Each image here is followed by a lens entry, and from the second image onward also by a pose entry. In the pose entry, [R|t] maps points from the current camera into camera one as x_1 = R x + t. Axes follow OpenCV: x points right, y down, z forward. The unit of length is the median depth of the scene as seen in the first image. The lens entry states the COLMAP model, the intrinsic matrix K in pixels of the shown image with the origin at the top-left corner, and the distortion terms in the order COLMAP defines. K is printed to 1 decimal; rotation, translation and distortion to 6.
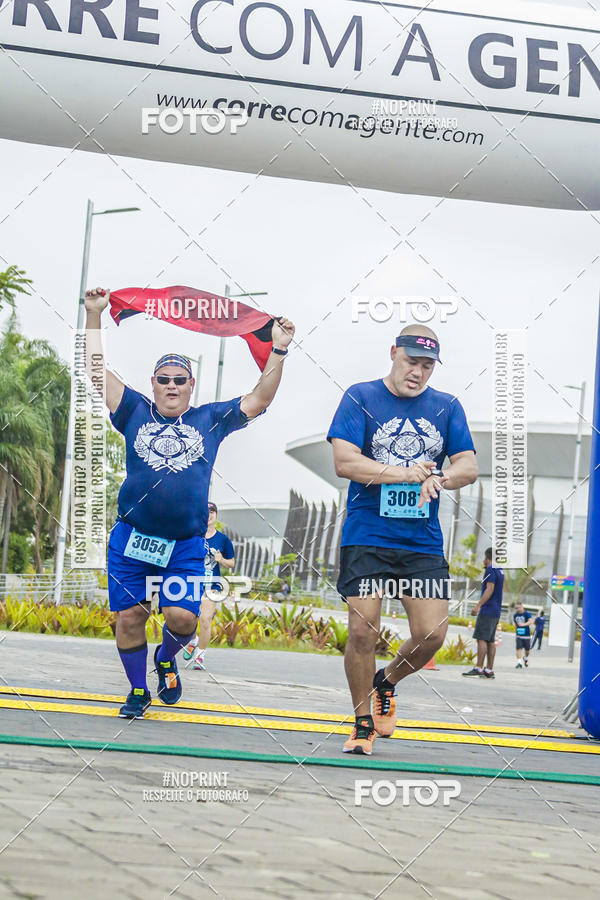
lens RADIAL K [[3197.5, 0, 327.4], [0, 3197.5, 517.8], [0, 0, 1]] dist [0.041418, 1.589064]
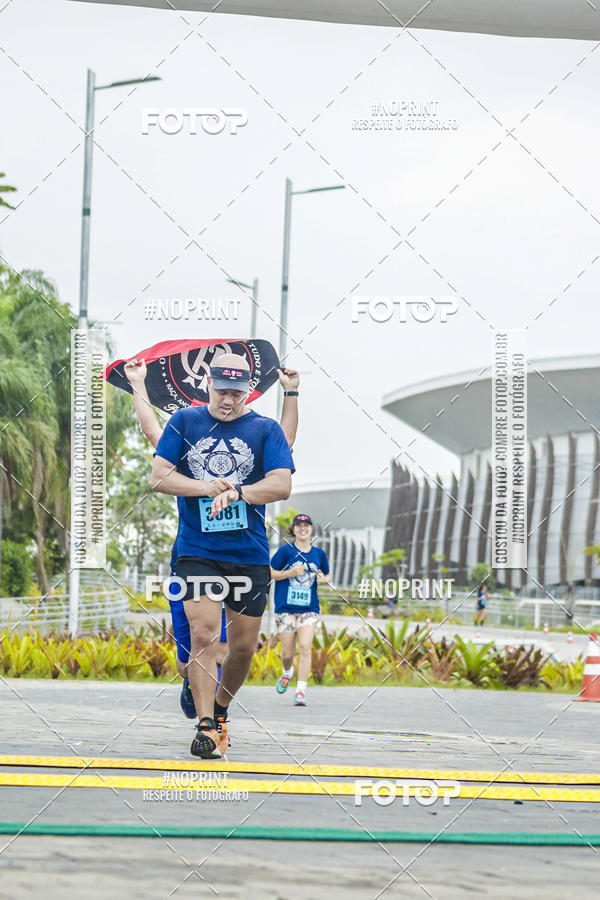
lens RADIAL K [[2931.4, 0, 253.4], [0, 2931.4, 451.5], [0, 0, 1]] dist [0.310555, 0.039893]
pose [[0.998605, -0.051661, 0.010888, -0.048307], [0.051897, 0.998395, -0.022666, 0.002463], [-0.009699, 0.023199, 0.999684, 0.334685]]
